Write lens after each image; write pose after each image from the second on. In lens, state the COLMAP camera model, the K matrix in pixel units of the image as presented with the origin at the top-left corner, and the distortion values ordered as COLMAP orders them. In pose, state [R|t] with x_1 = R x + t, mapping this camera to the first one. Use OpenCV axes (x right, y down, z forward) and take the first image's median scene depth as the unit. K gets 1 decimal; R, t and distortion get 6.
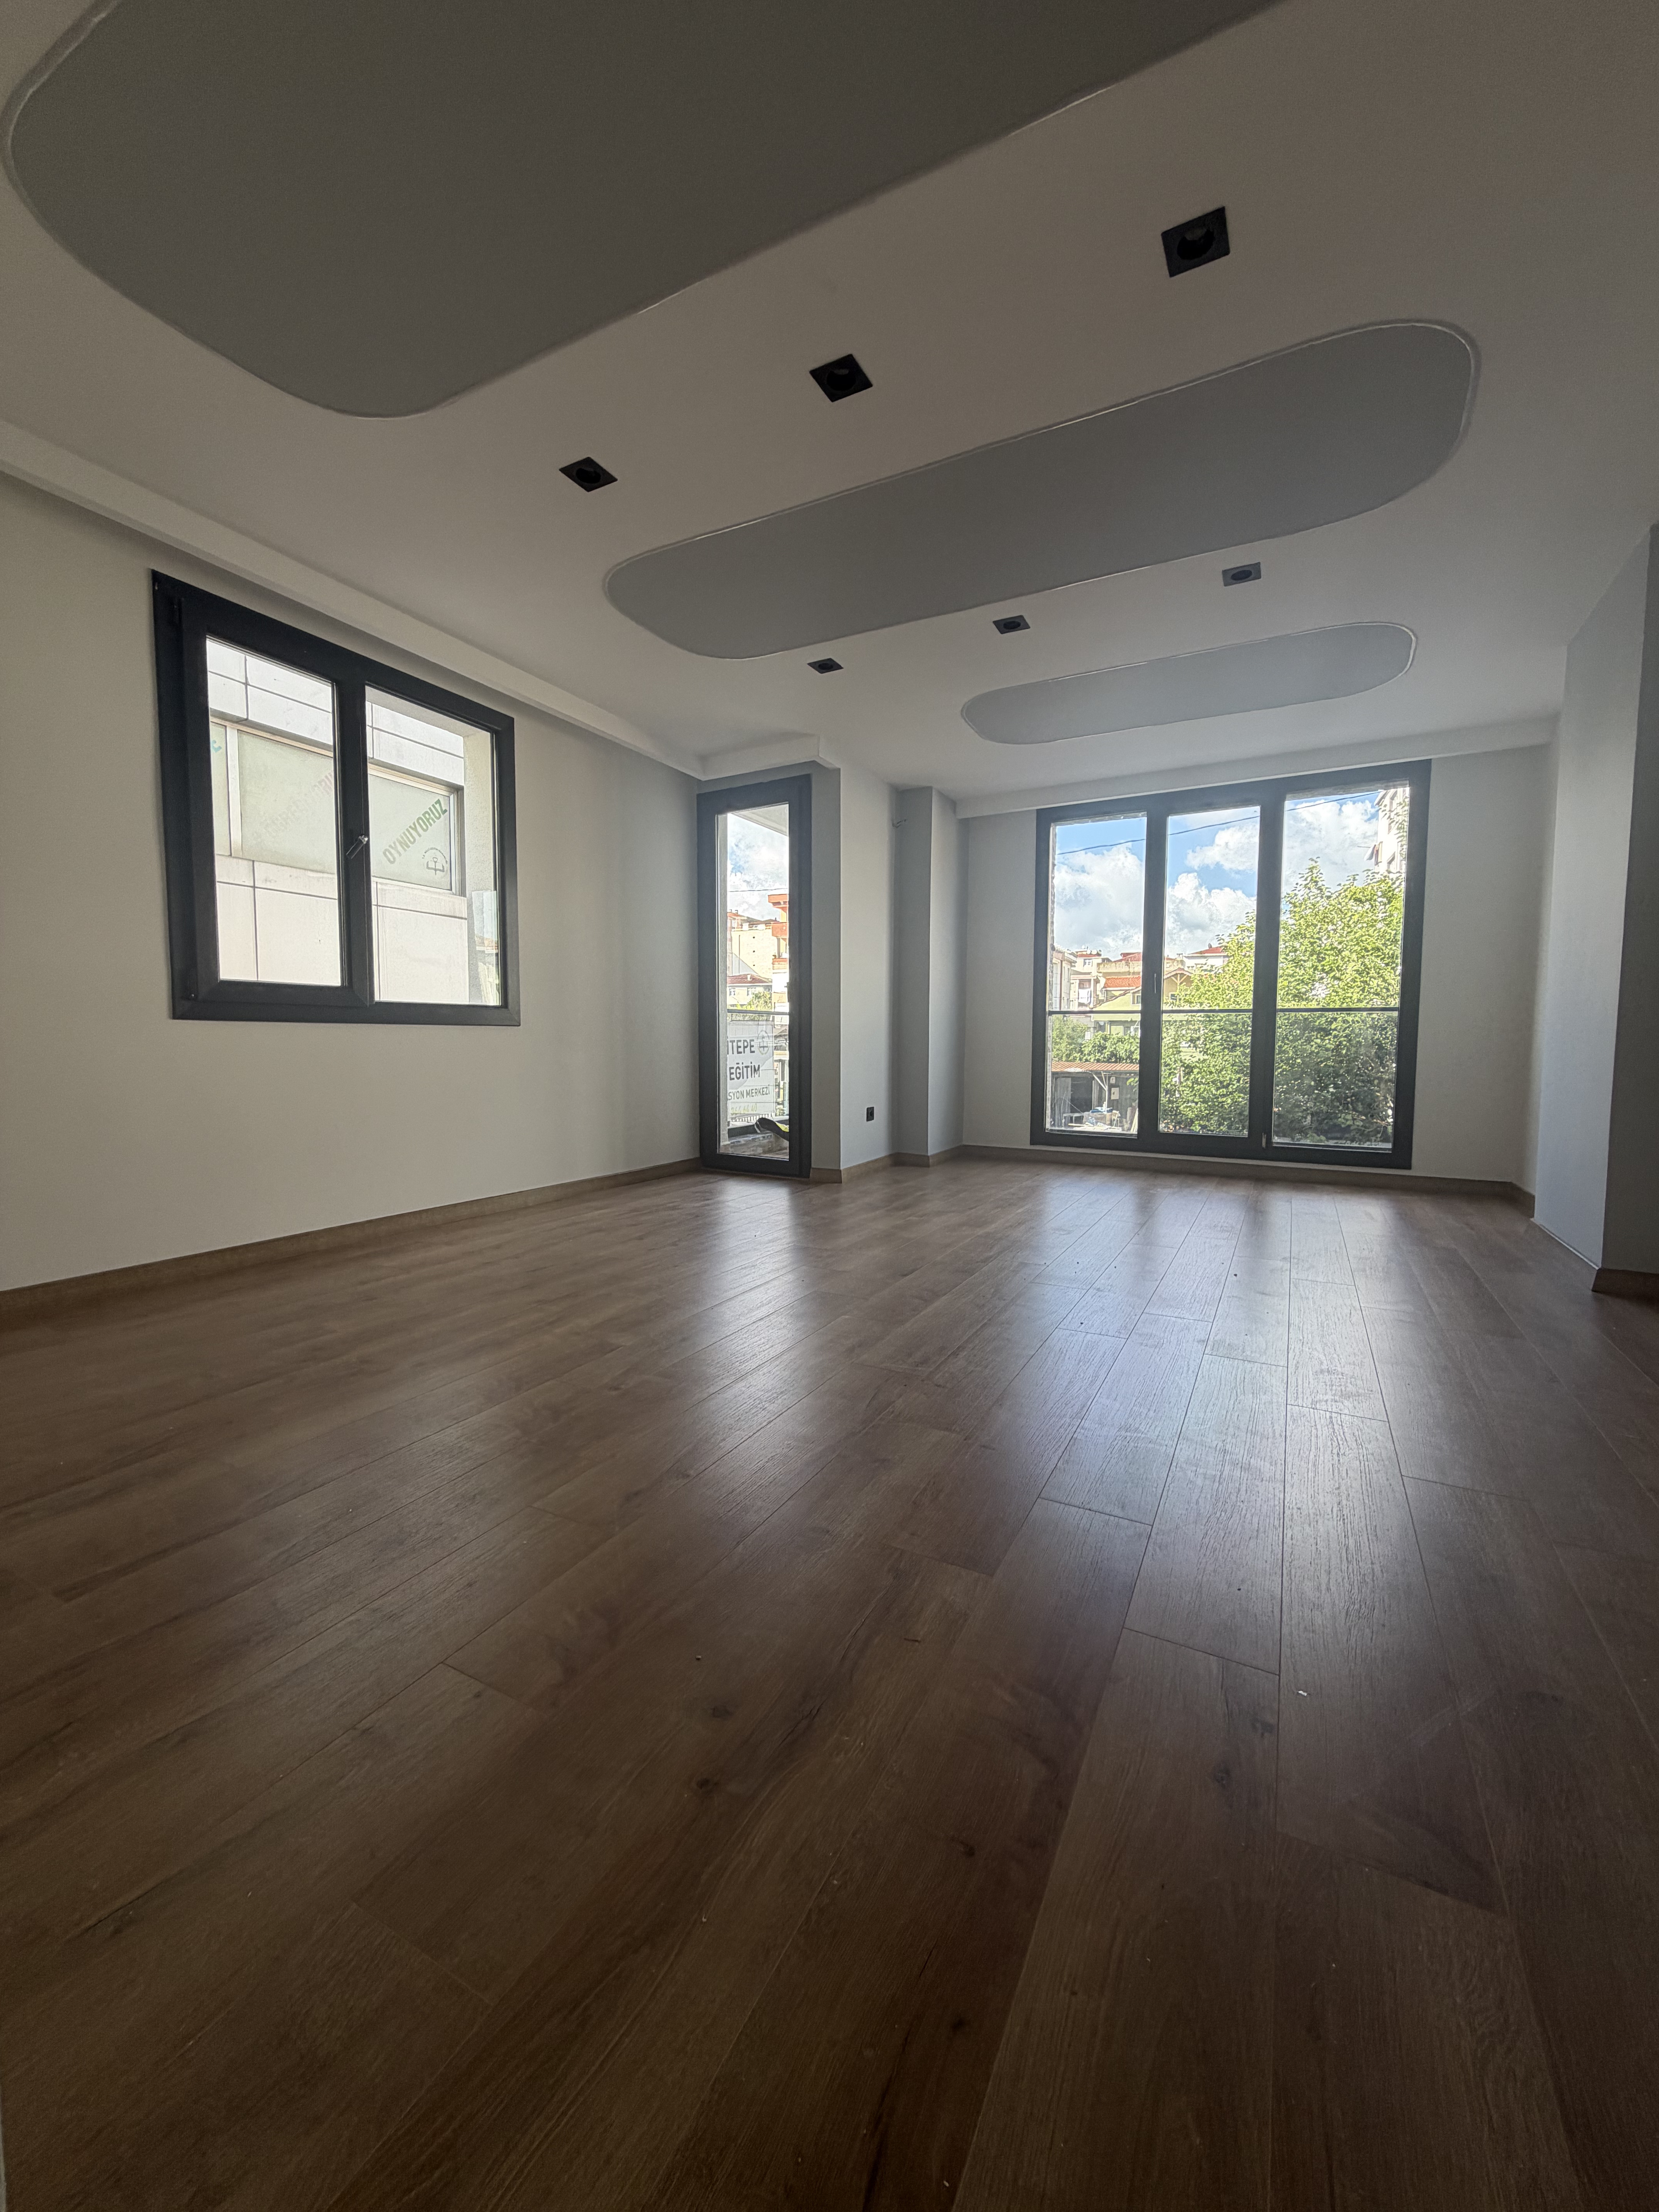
lens RADIAL K [[895.1, 0, 828.5], [0, 895.1, 1103.7], [0, 0, 1]] dist [0.003870, 0.000213]
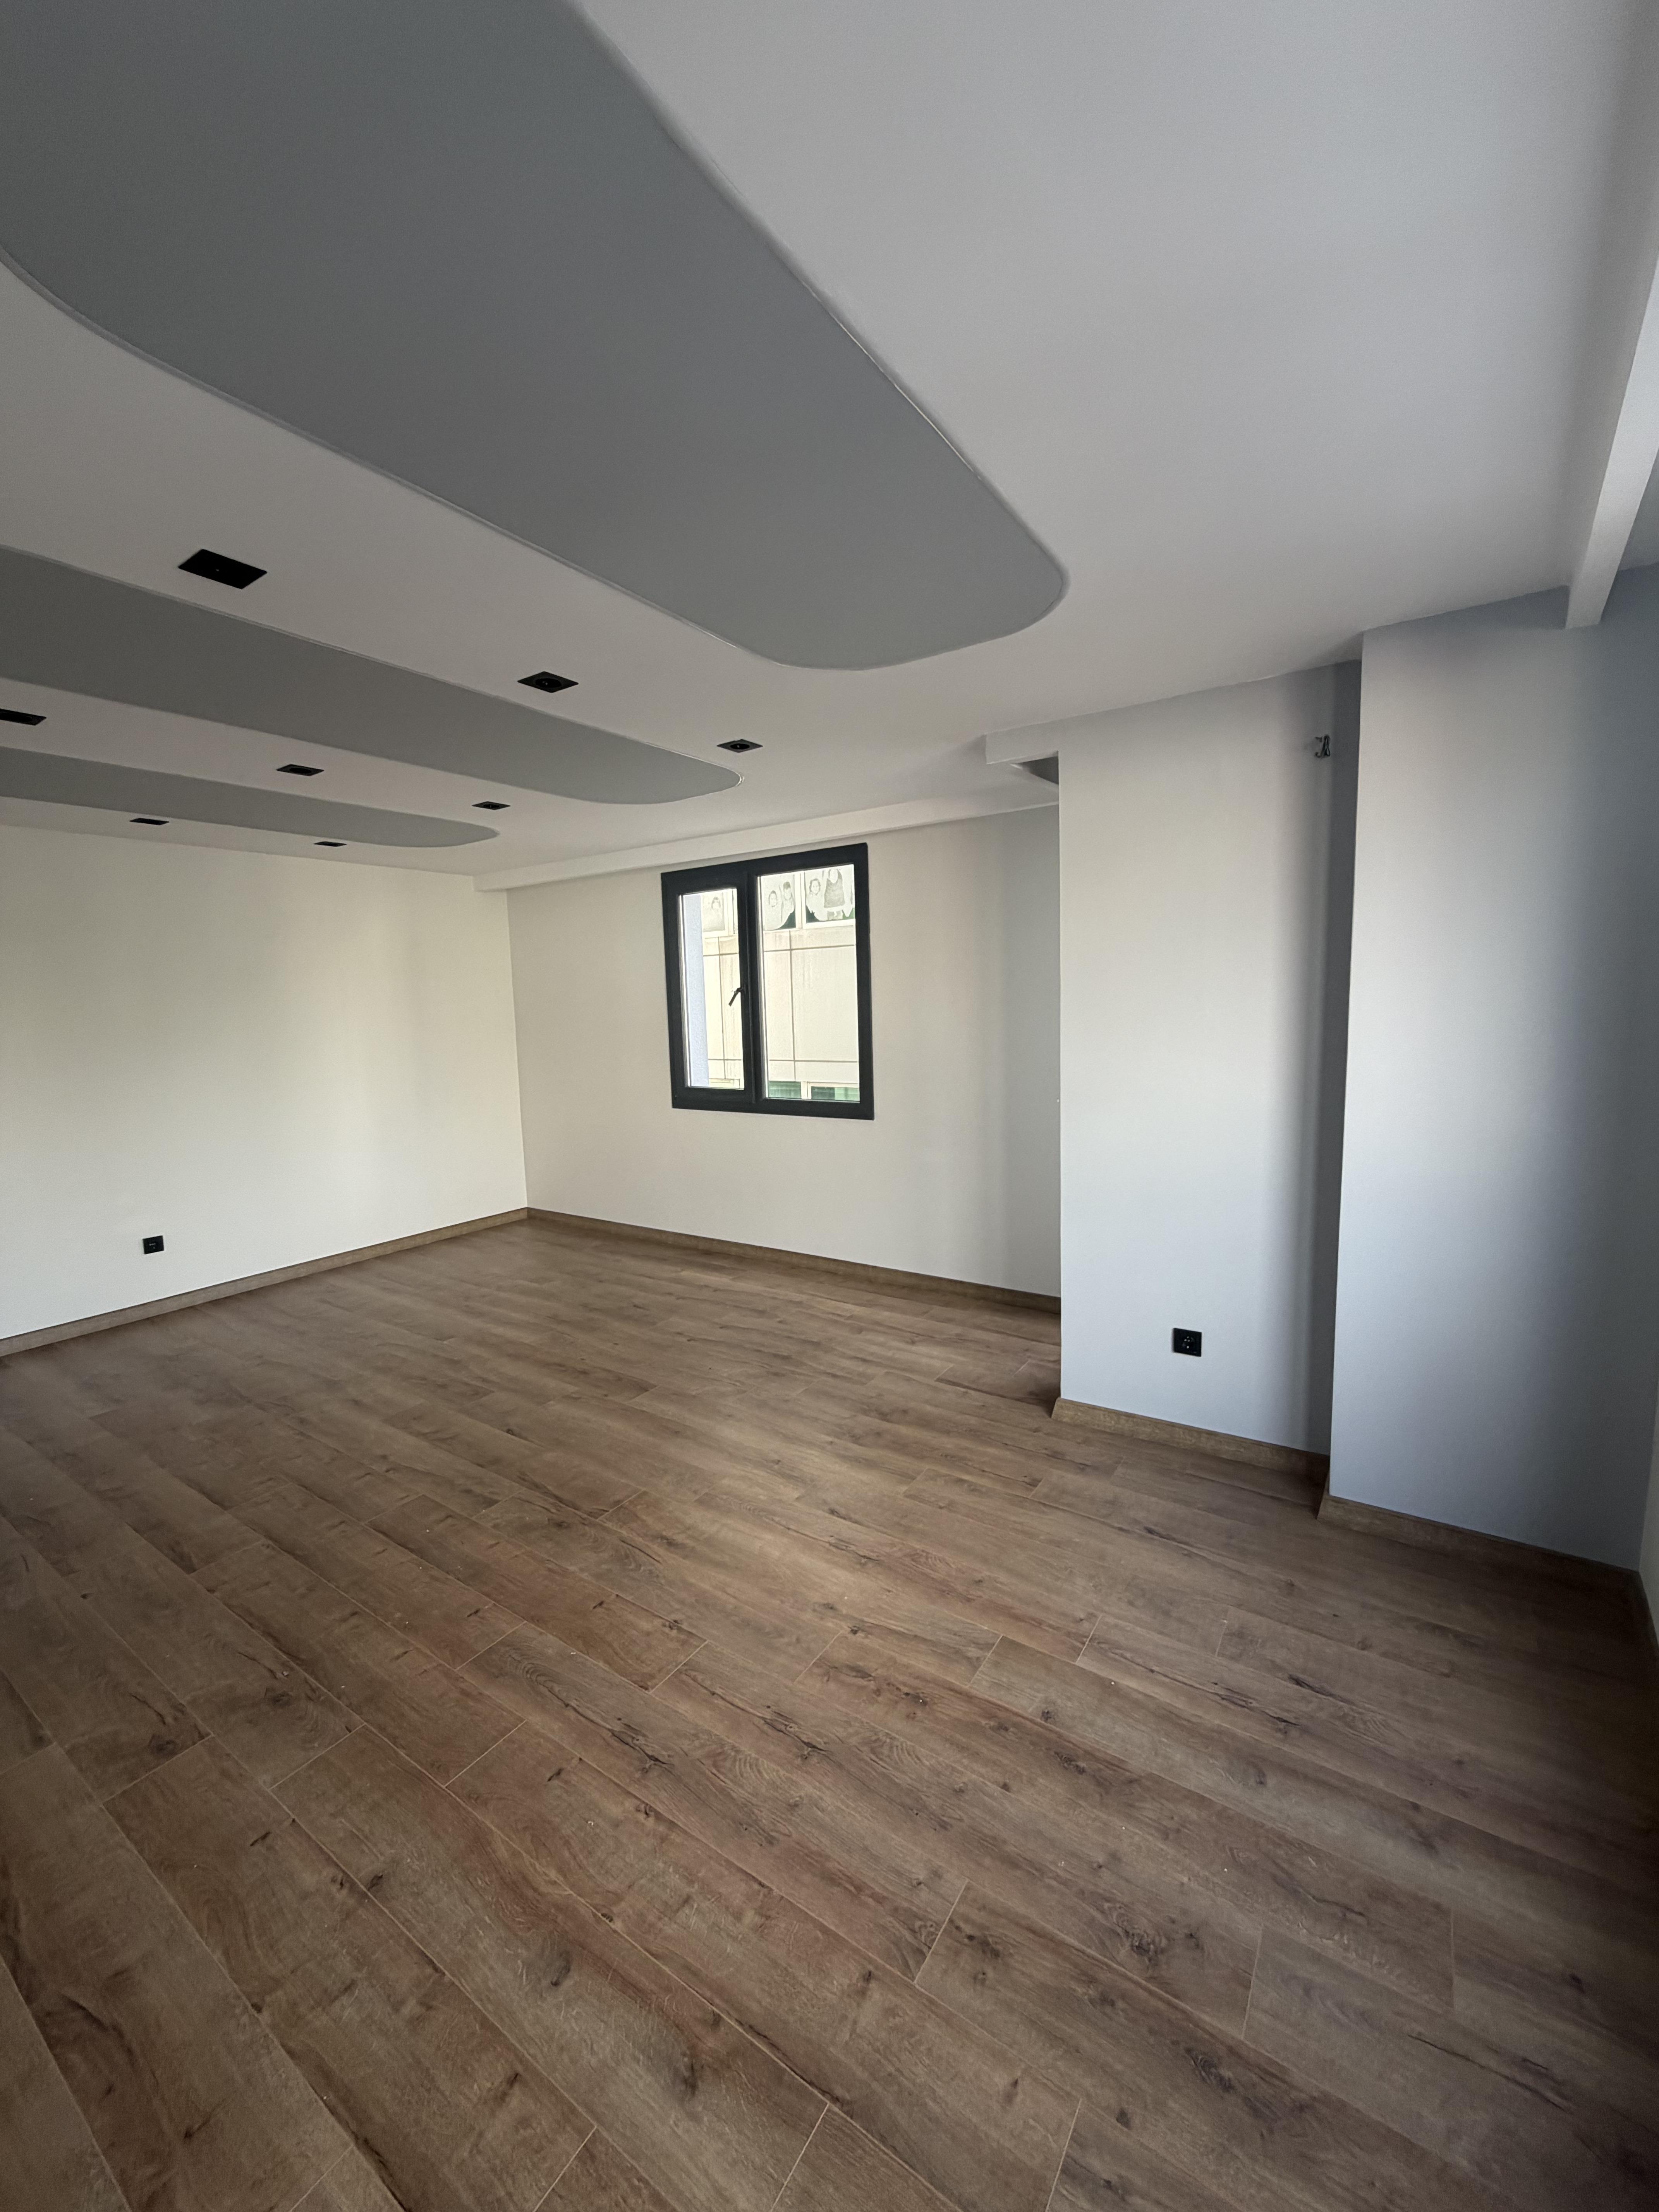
lens RADIAL K [[895.1, 0, 832.4], [0, 895.1, 1107.7], [0, 0, 1]] dist [0.003870, 0.000213]
pose [[-0.129808, 0.124062, -0.983747, 1.012415], [-0.026246, 0.991364, 0.128486, -0.325448], [0.991192, 0.042498, -0.125431, 1.479301]]
